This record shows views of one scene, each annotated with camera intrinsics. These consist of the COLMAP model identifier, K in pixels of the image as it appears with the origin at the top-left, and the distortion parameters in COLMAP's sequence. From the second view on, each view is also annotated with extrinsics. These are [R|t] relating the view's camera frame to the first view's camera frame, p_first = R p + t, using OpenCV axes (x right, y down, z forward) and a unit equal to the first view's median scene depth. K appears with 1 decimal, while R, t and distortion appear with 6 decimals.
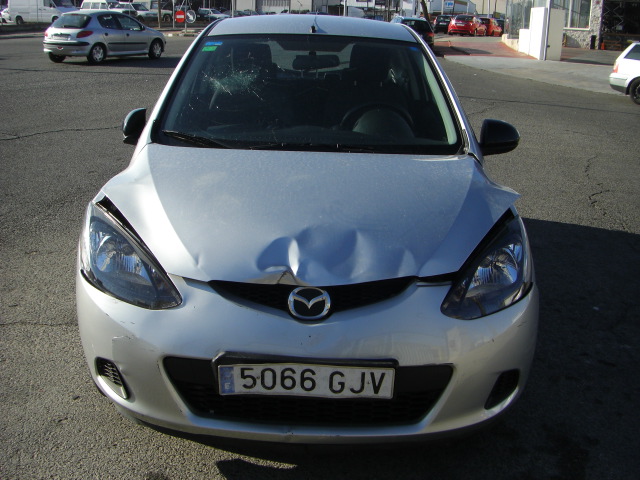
lens RADIAL K [[726.0, 0, 320.0], [0, 726.0, 240.0], [0, 0, 1]] dist [-0.179316, 0.089444]
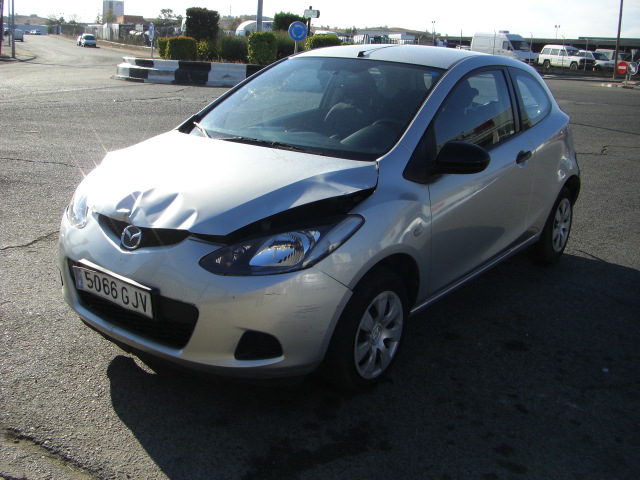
lens RADIAL K [[726.0, 0, 320.0], [0, 726.0, 240.0], [0, 0, 1]] dist [-0.179316, 0.089444]
pose [[0.795752, 0.167486, -0.582002, 0.590795], [-0.204321, 0.978901, 0.002341, 0.008293], [0.570115, 0.117052, 0.813184, 0.050530]]
